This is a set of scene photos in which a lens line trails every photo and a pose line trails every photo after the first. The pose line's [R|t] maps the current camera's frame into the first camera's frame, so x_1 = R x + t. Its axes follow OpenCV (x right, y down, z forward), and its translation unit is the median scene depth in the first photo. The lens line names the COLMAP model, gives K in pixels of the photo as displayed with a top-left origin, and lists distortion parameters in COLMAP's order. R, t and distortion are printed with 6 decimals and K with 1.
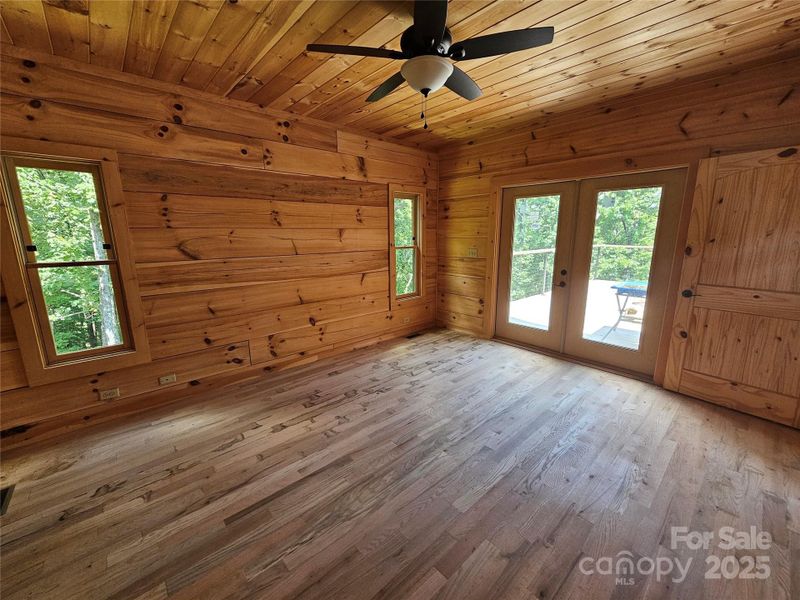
lens RADIAL K [[326.9, 0, 396.9], [0, 326.9, 301.6], [0, 0, 1]] dist [0.001960, -0.000028]
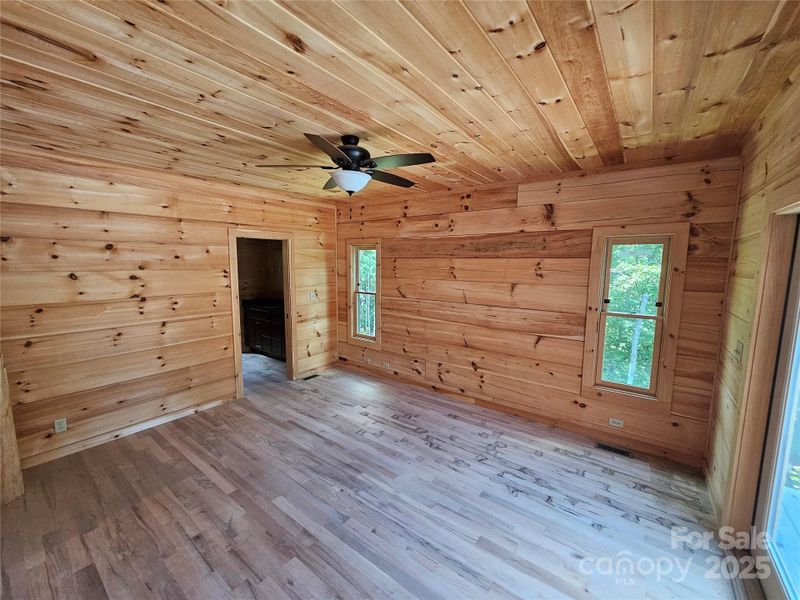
lens RADIAL K [[326.9, 0, 396.9], [0, 326.9, 301.6], [0, 0, 1]] dist [0.001960, -0.000028]
pose [[0.185221, 0.129132, -0.974176, 0.785495], [-0.211062, 0.973421, 0.088903, -0.206499], [0.959763, 0.189145, 0.207553, 0.545392]]
